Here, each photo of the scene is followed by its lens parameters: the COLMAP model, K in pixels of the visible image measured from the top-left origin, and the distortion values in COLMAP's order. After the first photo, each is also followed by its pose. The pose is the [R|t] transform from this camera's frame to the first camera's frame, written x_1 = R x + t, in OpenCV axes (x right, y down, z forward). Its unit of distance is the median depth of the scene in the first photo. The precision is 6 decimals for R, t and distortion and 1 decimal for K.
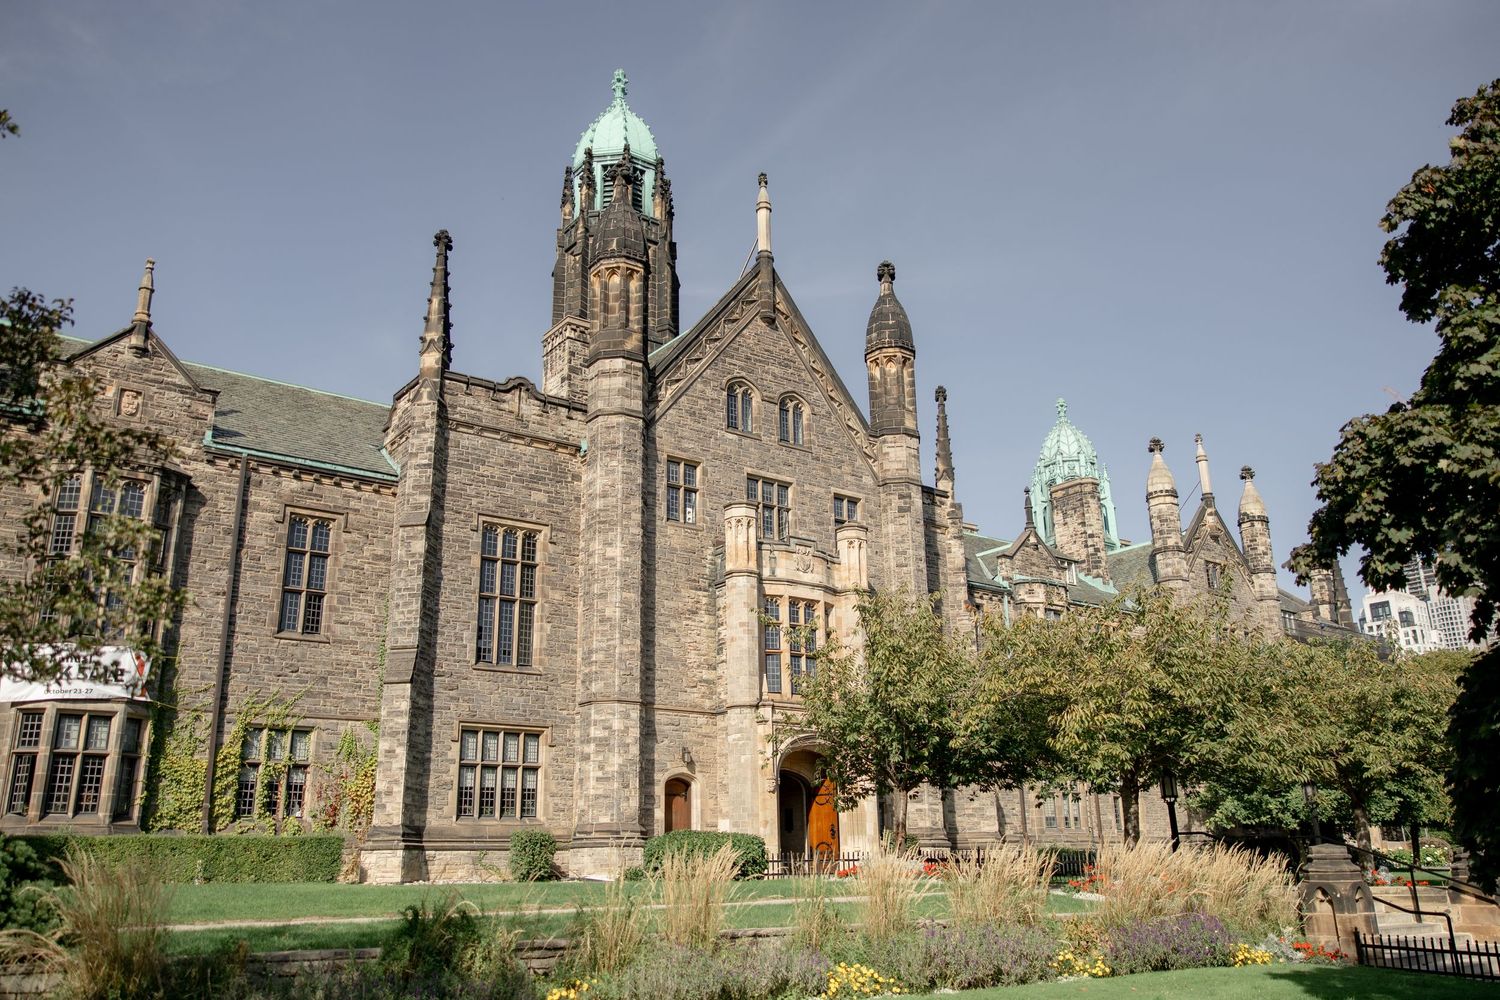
lens RADIAL K [[1178.8, 0, 741.9], [0, 1178.8, 488.5], [0, 0, 1]] dist [0.016458, -0.009565]
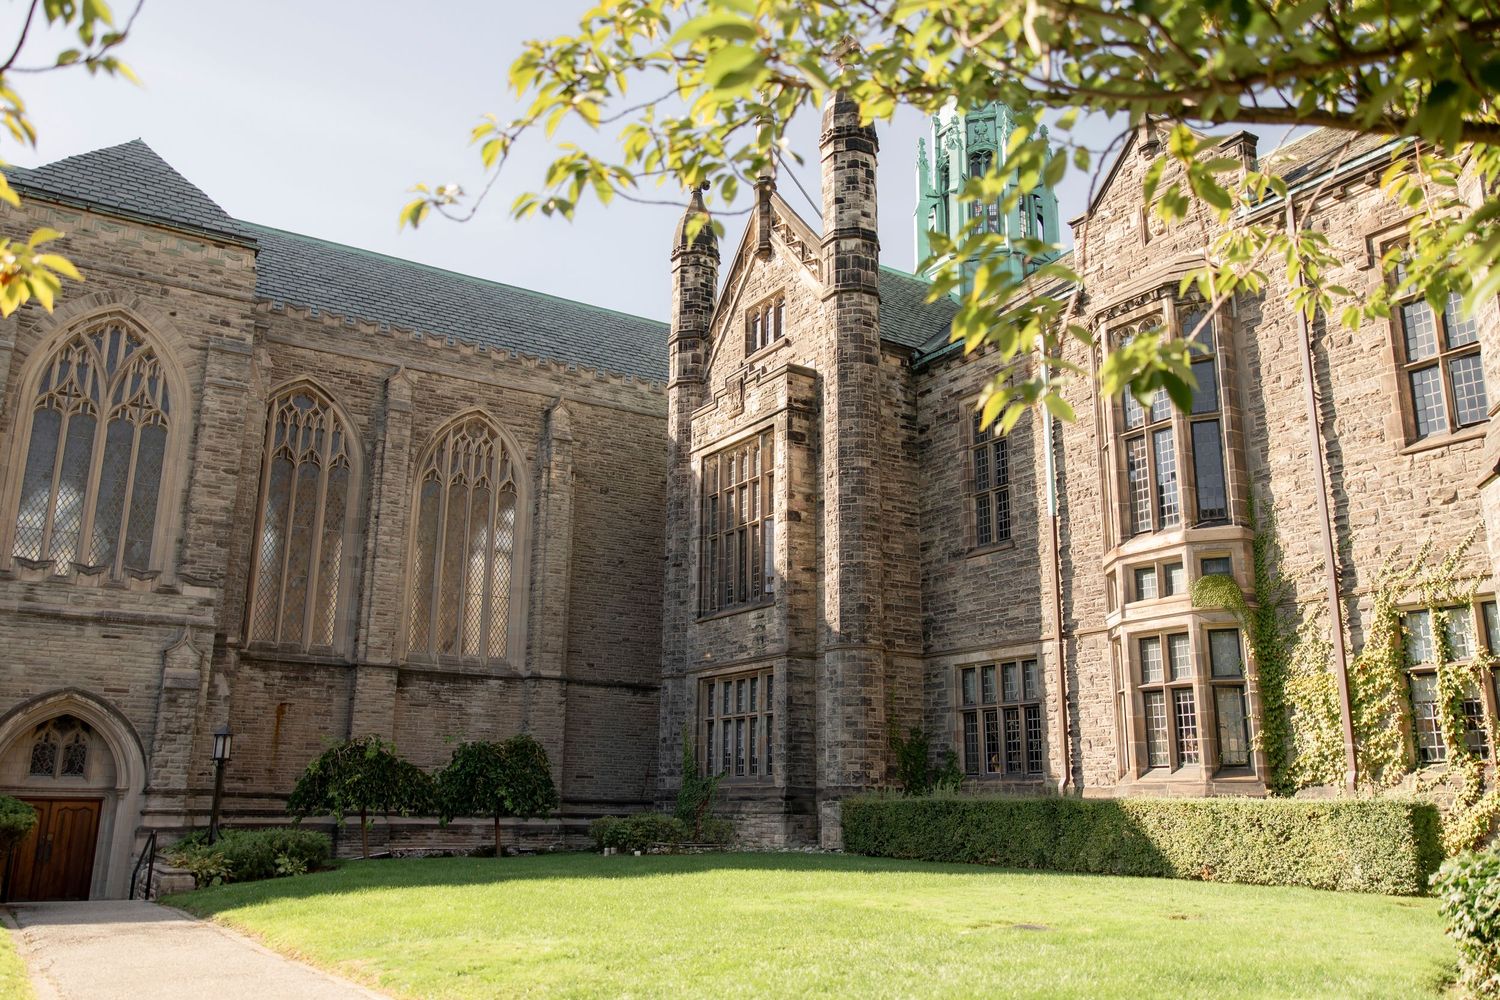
lens RADIAL K [[1214.4, 0, 738.9], [0, 1214.4, 499.5], [0, 0, 1]] dist [0.004817, -0.006427]
pose [[-0.074227, -0.232076, -0.969861, 0.200992], [0.299735, 0.922383, -0.243655, 0.197081], [0.951131, -0.308787, 0.001096, 0.697931]]
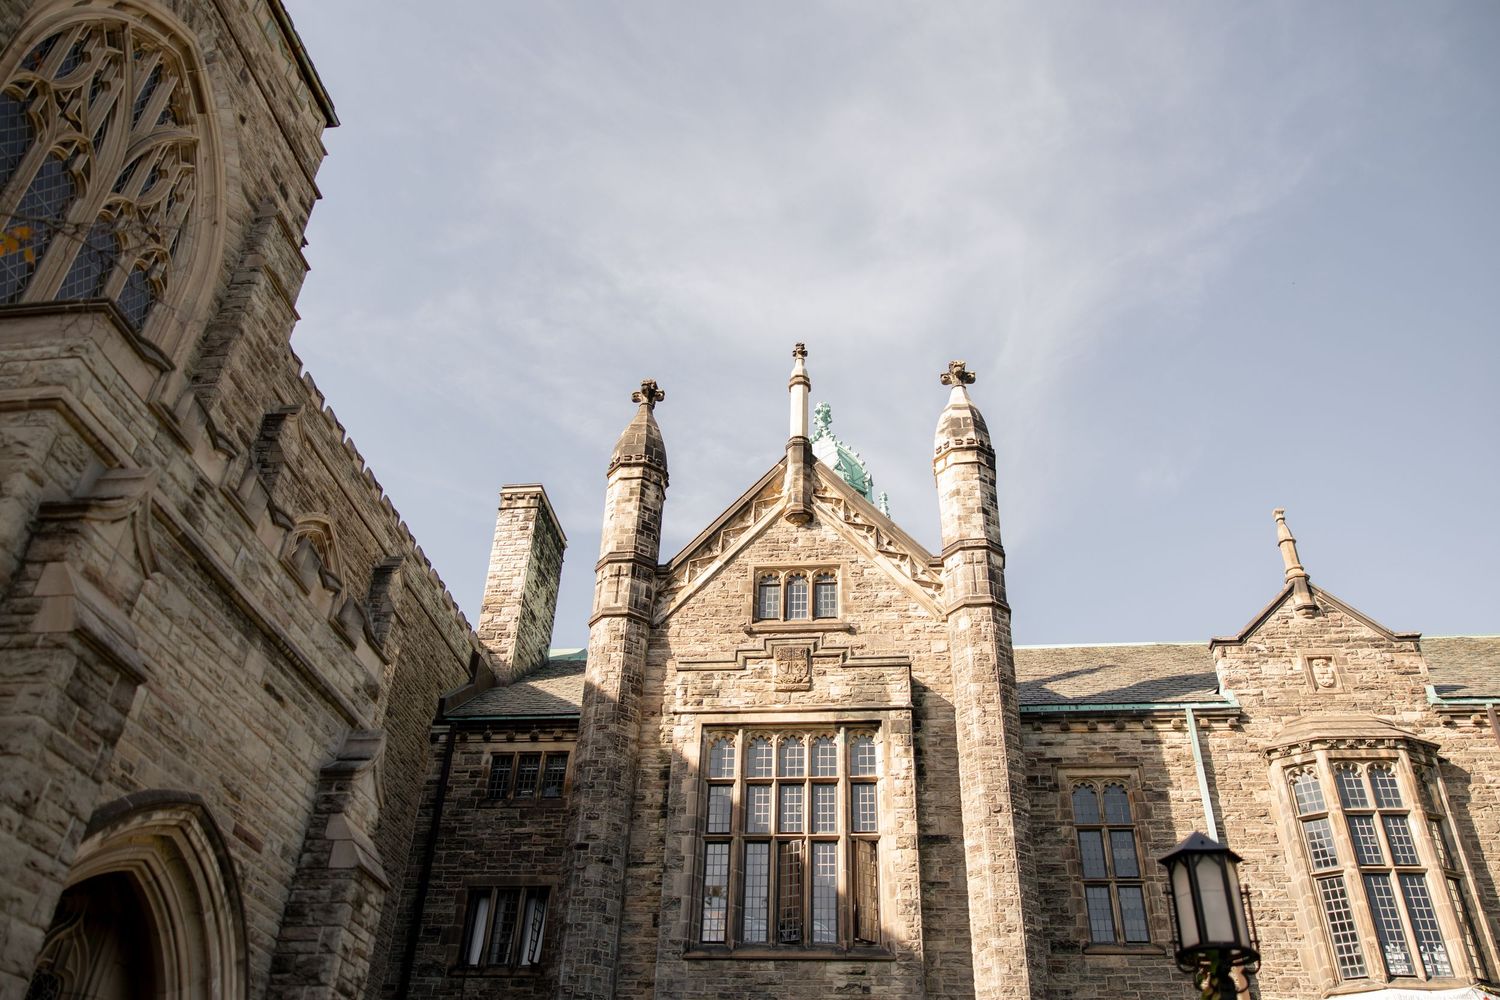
lens RADIAL K [[1178.8, 0, 750.5], [0, 1178.8, 505.2], [0, 0, 1]] dist [0.016458, -0.009565]
pose [[0.725859, -0.359535, -0.586398, -0.286883], [0.168191, 0.919411, -0.355522, 0.043927], [0.666963, 0.159432, 0.727833, 0.133792]]
